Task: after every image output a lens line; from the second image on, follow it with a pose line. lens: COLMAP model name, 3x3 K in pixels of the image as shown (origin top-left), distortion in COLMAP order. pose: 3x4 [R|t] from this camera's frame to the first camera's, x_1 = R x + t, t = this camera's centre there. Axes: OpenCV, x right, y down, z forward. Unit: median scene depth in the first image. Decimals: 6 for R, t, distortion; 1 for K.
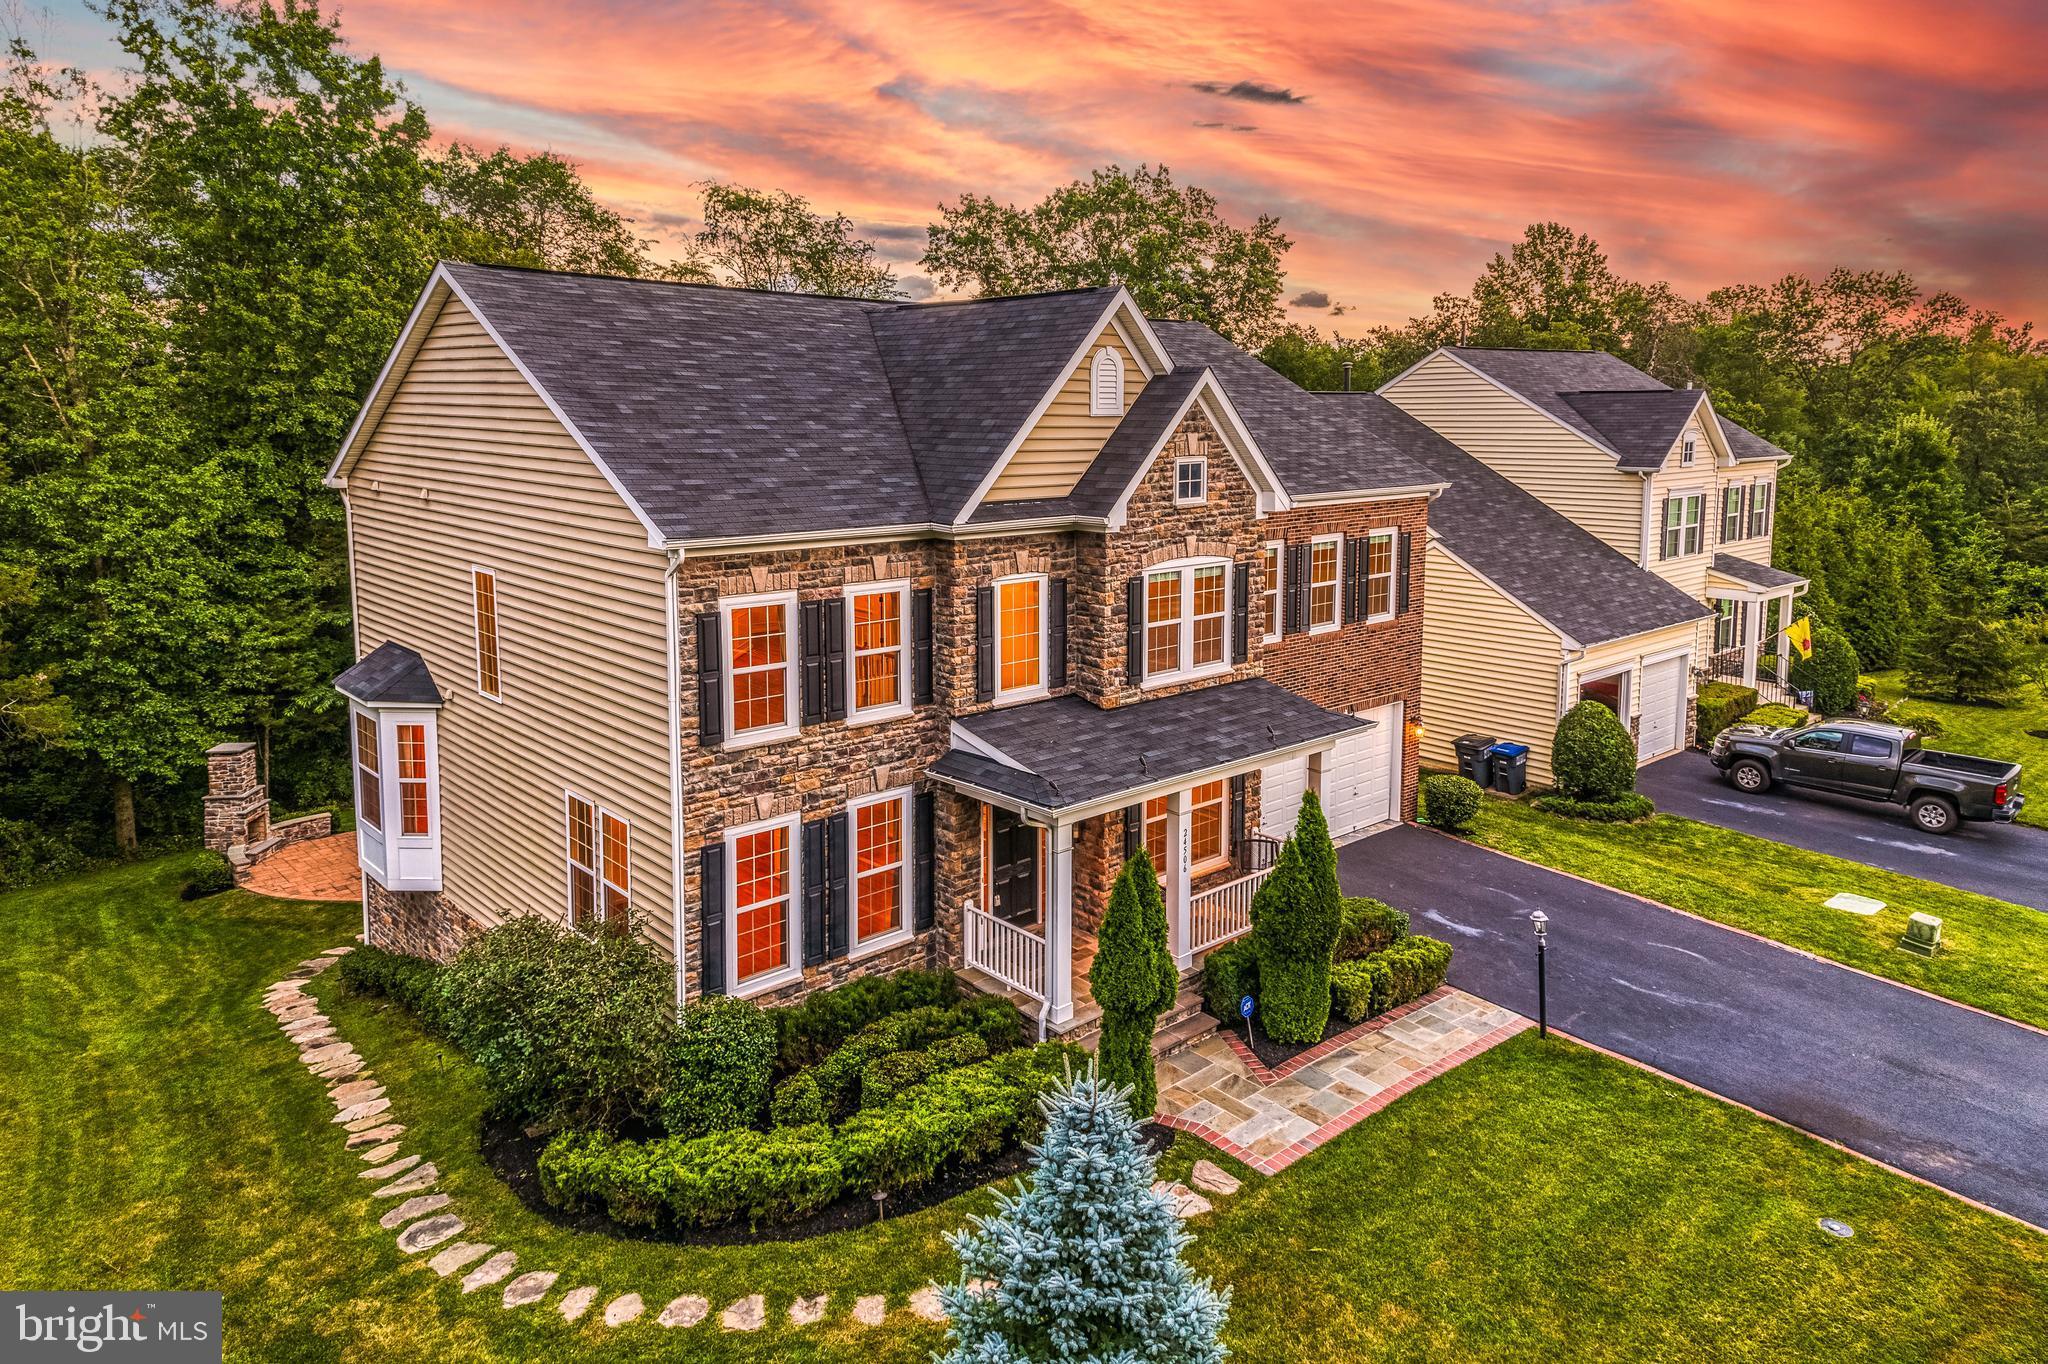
lens RADIAL K [[1288.0, 0, 1023.1], [0, 1288.0, 541.7], [0, 0, 1]] dist [0.155805, -0.065862]
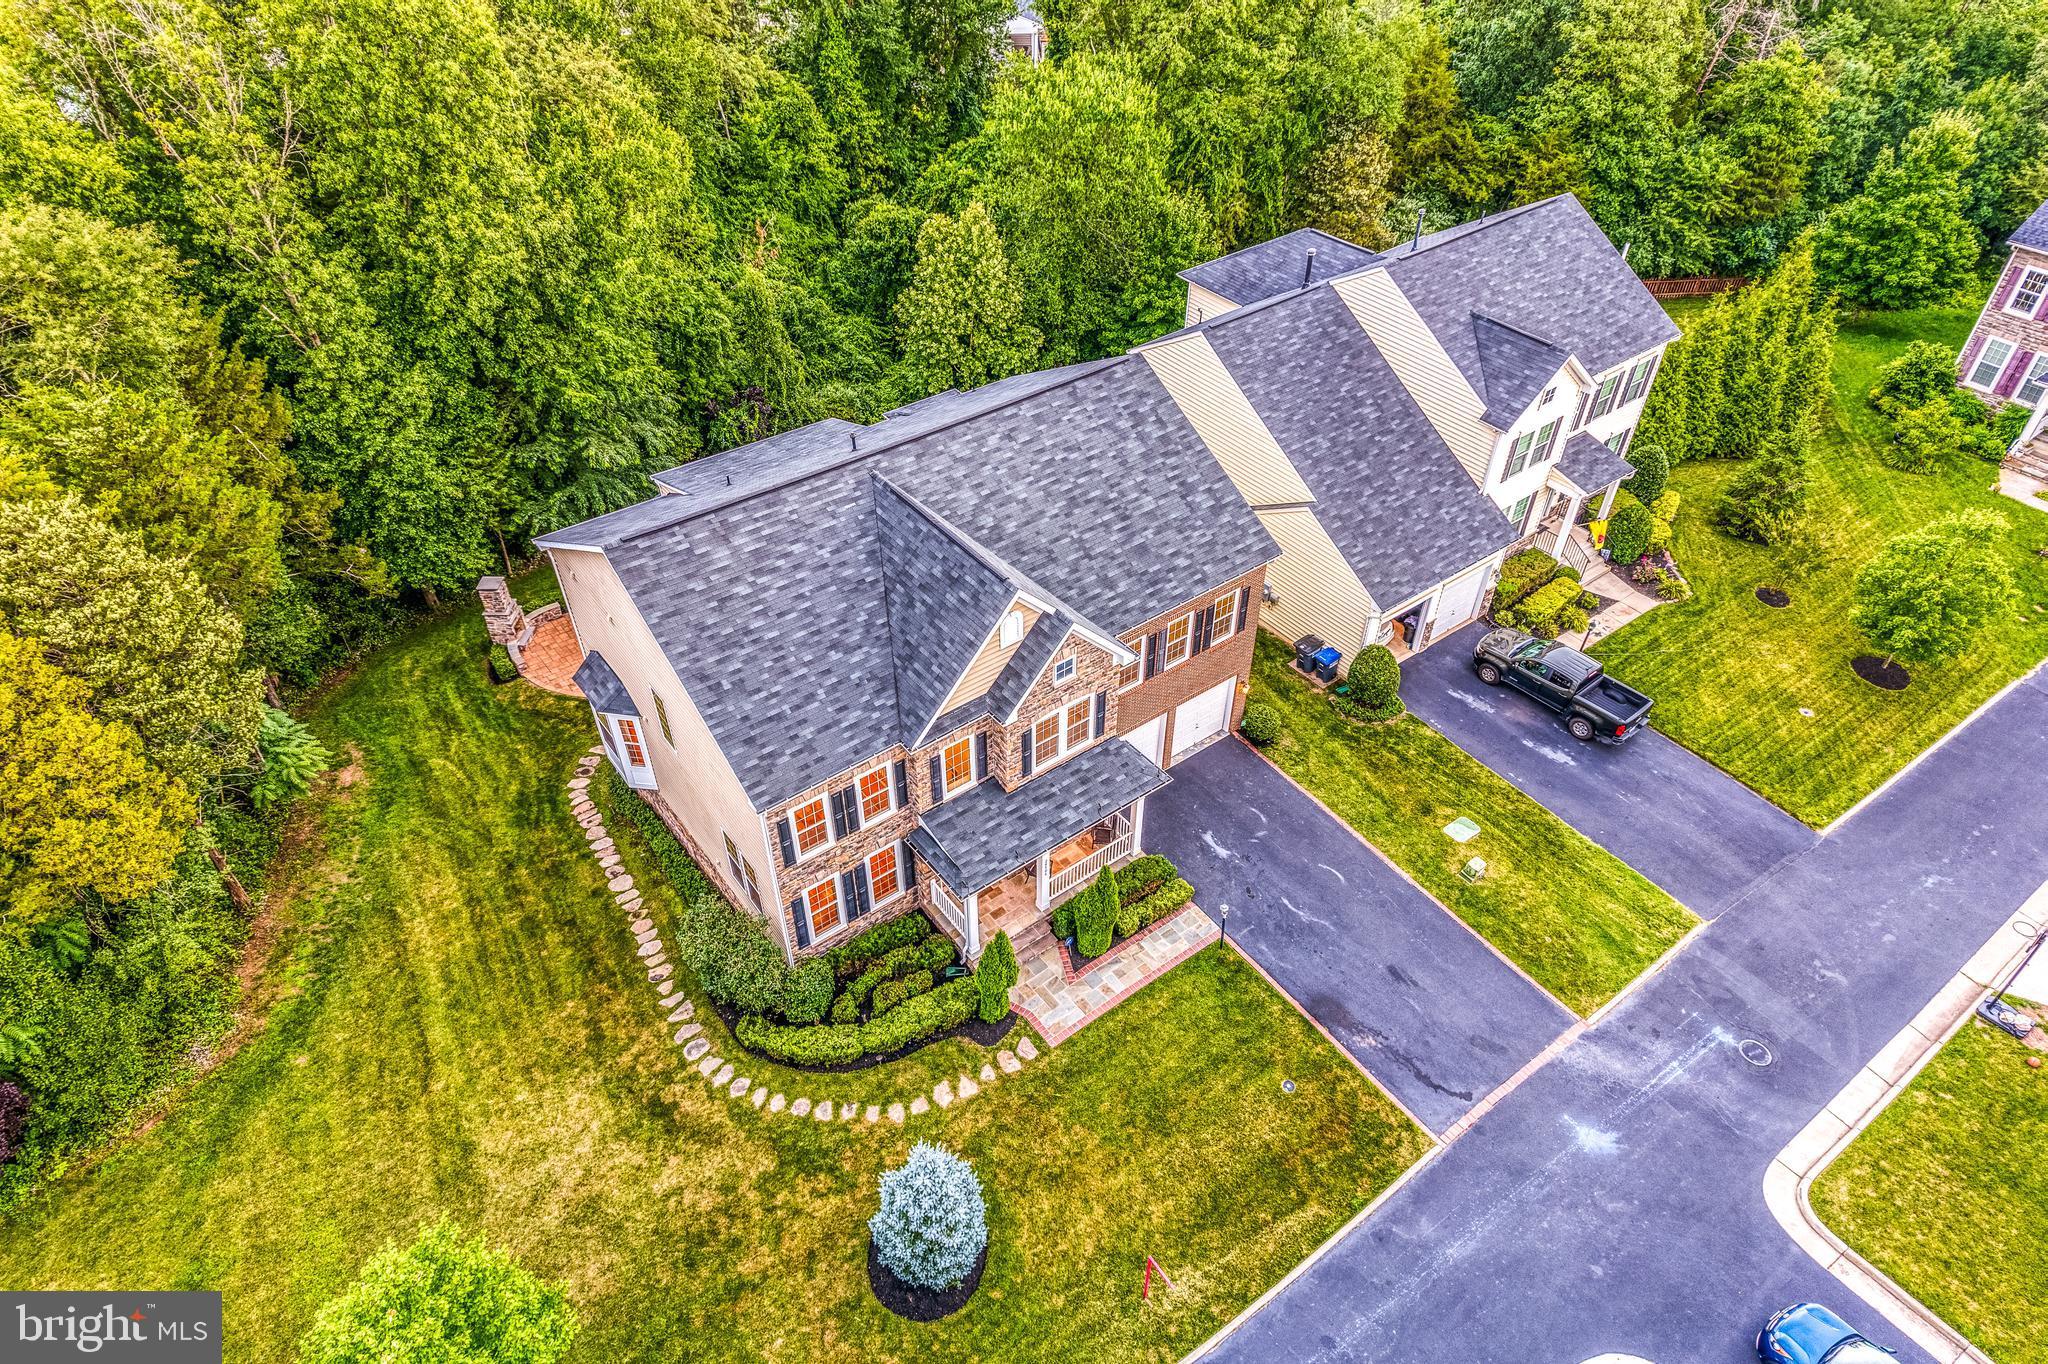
lens RADIAL K [[1247.0, 0, 1020.9], [0, 1247.0, 656.0], [0, 0, 1]] dist [0.194867, -0.154071]
pose [[0.996270, 0.050379, -0.070053, 0.211326], [-0.003016, 0.831693, 0.555227, -1.082754], [0.086235, -0.552945, 0.828743, -0.359198]]
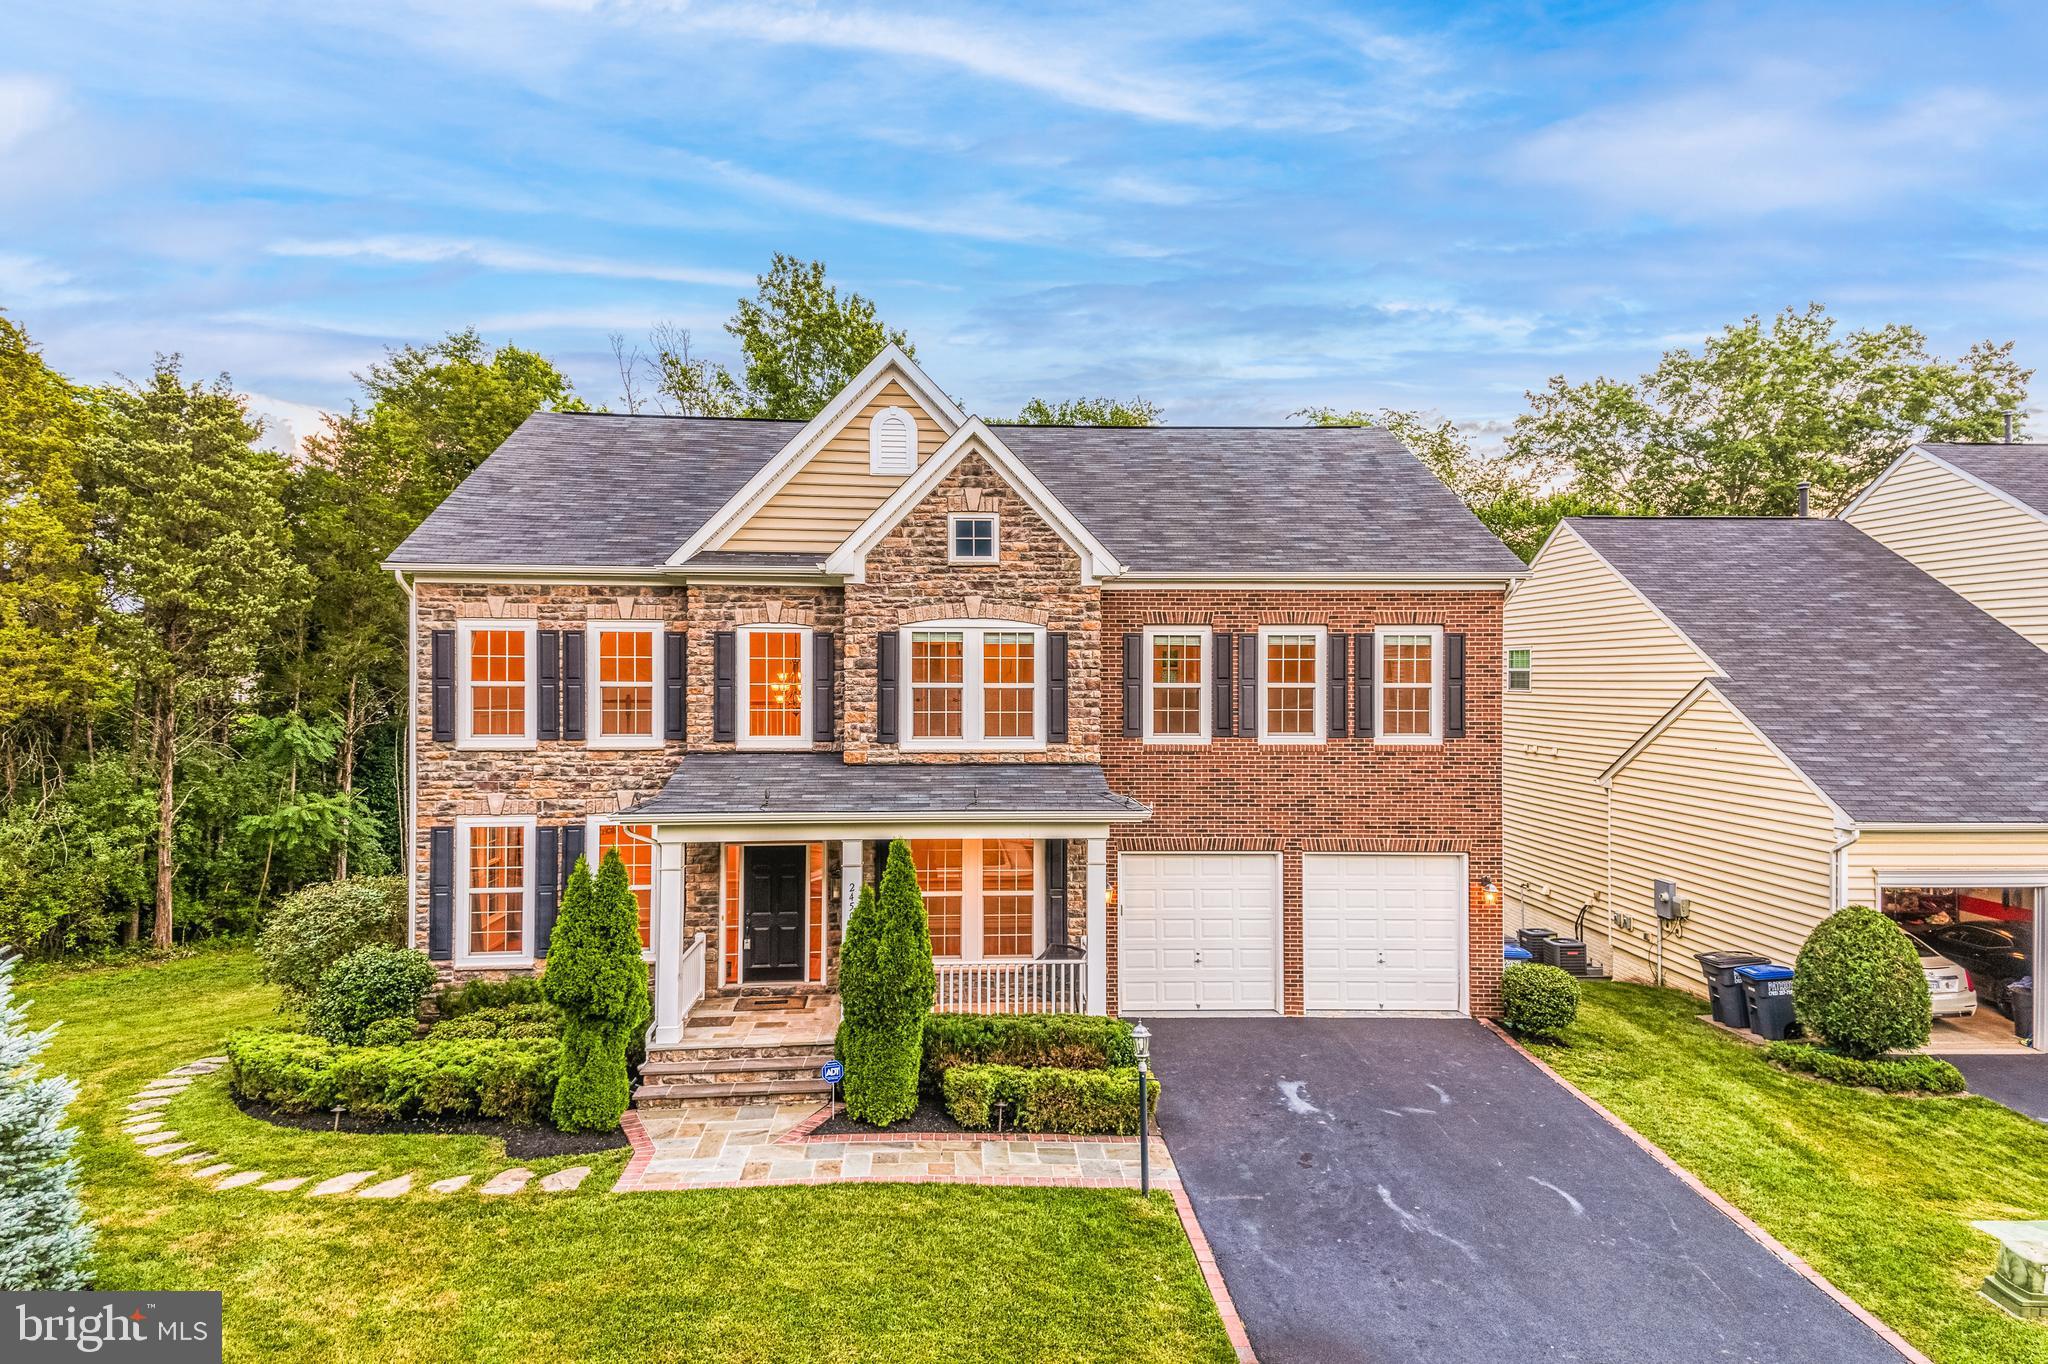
lens RADIAL K [[1247.0, 0, 1020.9], [0, 1247.0, 656.0], [0, 0, 1]] dist [0.194867, -0.154071]
pose [[0.787077, -0.008372, -0.616798, 0.830222], [-0.065158, 0.993186, -0.096628, 0.144209], [0.613403, 0.116243, 0.781168, 0.357114]]
